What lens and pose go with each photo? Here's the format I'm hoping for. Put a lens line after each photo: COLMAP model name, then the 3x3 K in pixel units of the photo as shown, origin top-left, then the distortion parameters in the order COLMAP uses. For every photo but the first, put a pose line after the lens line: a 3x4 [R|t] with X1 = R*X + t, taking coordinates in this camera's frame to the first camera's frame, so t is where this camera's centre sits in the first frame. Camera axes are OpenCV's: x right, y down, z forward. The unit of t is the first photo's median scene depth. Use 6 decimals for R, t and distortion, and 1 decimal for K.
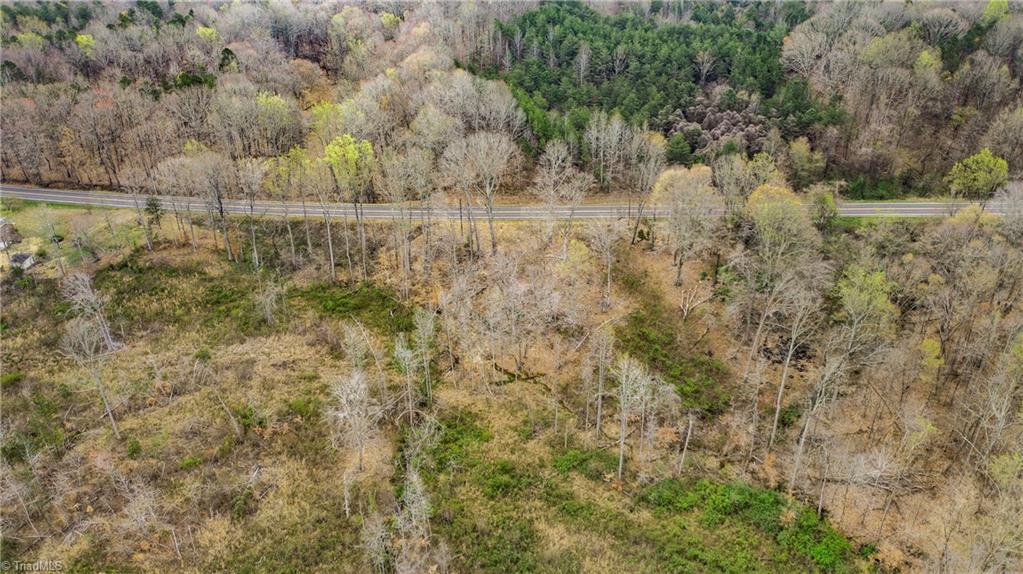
lens RADIAL K [[814.1, 0, 511.4], [0, 814.1, 286.0], [0, 0, 1]] dist [-0.022510, 0.002561]
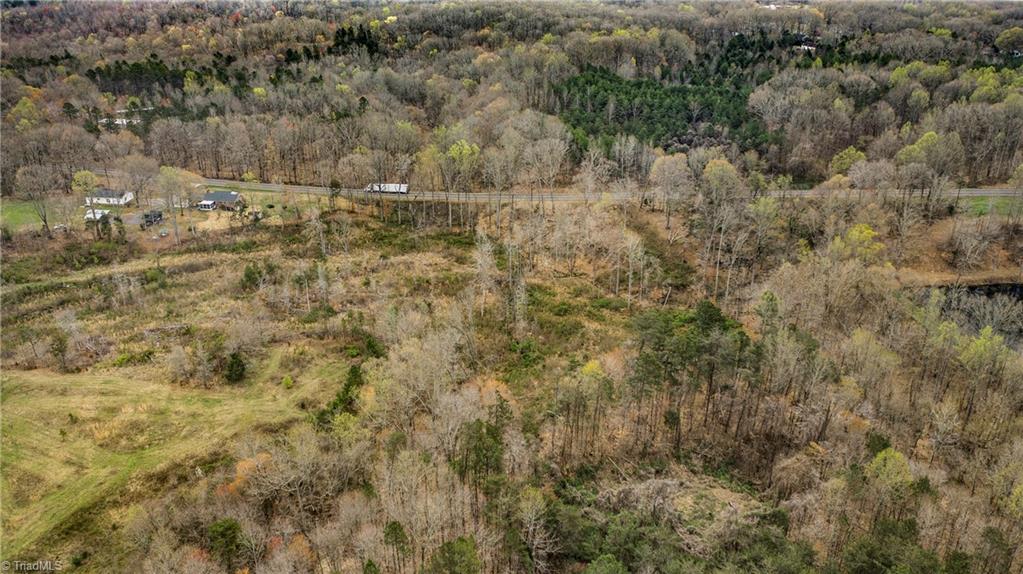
lens RADIAL K [[814.1, 0, 511.8], [0, 814.1, 287.8], [0, 0, 1]] dist [-0.022510, 0.002561]
pose [[0.999265, 0.020573, -0.032356, -0.038458], [-0.023739, 0.994631, -0.100729, 0.212197], [0.030110, 0.101423, 0.994388, -0.455379]]
